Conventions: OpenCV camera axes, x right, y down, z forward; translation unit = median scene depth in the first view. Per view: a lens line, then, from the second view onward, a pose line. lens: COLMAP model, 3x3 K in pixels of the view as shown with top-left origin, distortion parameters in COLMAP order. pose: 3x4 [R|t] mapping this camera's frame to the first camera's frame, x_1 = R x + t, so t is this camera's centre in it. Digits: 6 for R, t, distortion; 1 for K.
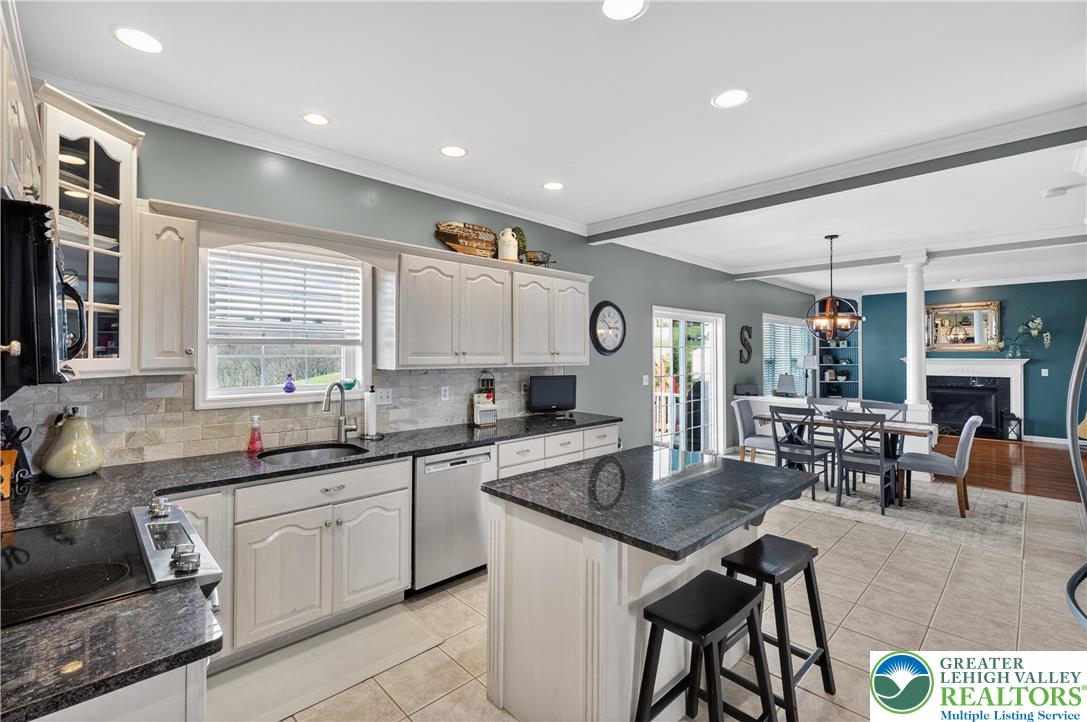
lens RADIAL K [[474.9, 0, 540.2], [0, 474.9, 347.0], [0, 0, 1]] dist [-0.001284, -0.000165]
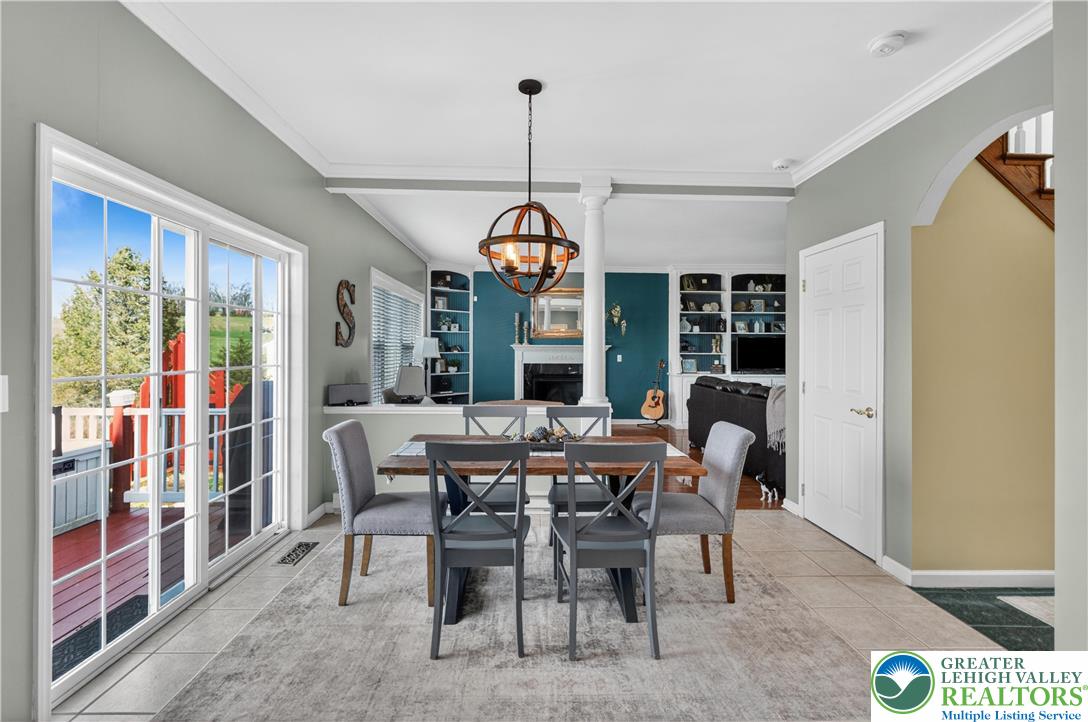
lens RADIAL K [[475.4, 0, 540.7], [0, 475.4, 347.0], [0, 0, 1]] dist [-0.001284, -0.000165]
pose [[0.674196, 0.006515, 0.738523, 0.170051], [-0.014977, 0.999876, 0.004852, 0.027729], [-0.738400, -0.014332, 0.674210, 0.440942]]
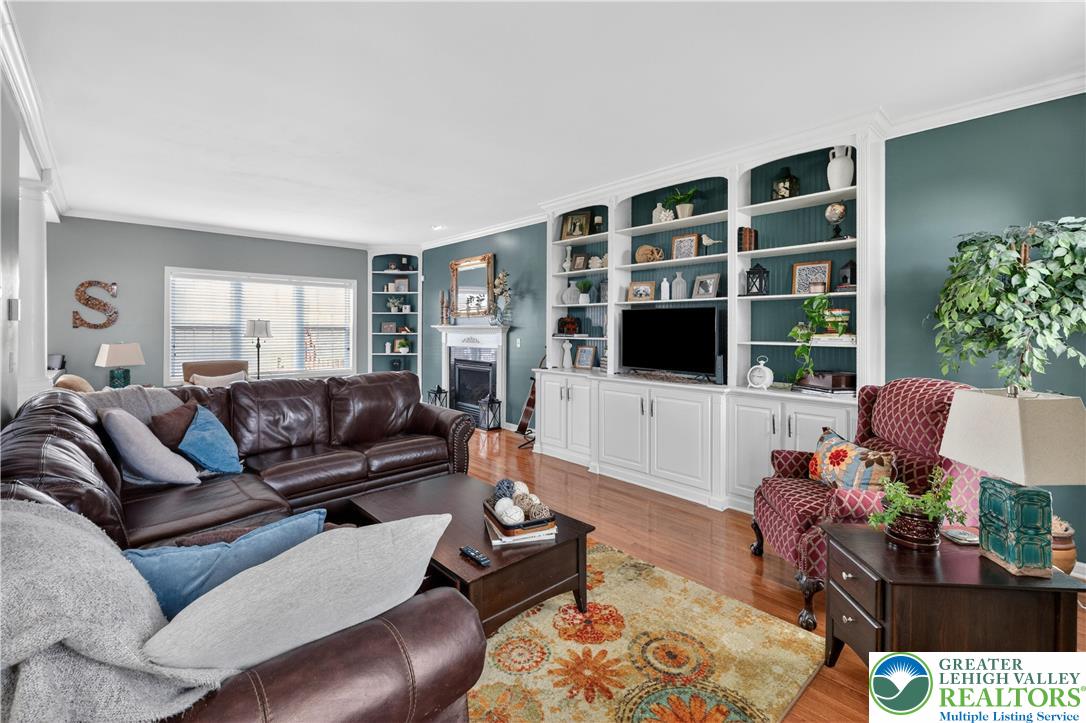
lens RADIAL K [[474.5, 0, 539.7], [0, 474.5, 347.5], [0, 0, 1]] dist [-0.001284, -0.000165]
pose [[0.999546, 0.008365, -0.028954, 1.199813], [-0.006796, 0.998524, 0.053880, 0.019914], [0.029362, -0.053659, 0.998128, 0.224639]]
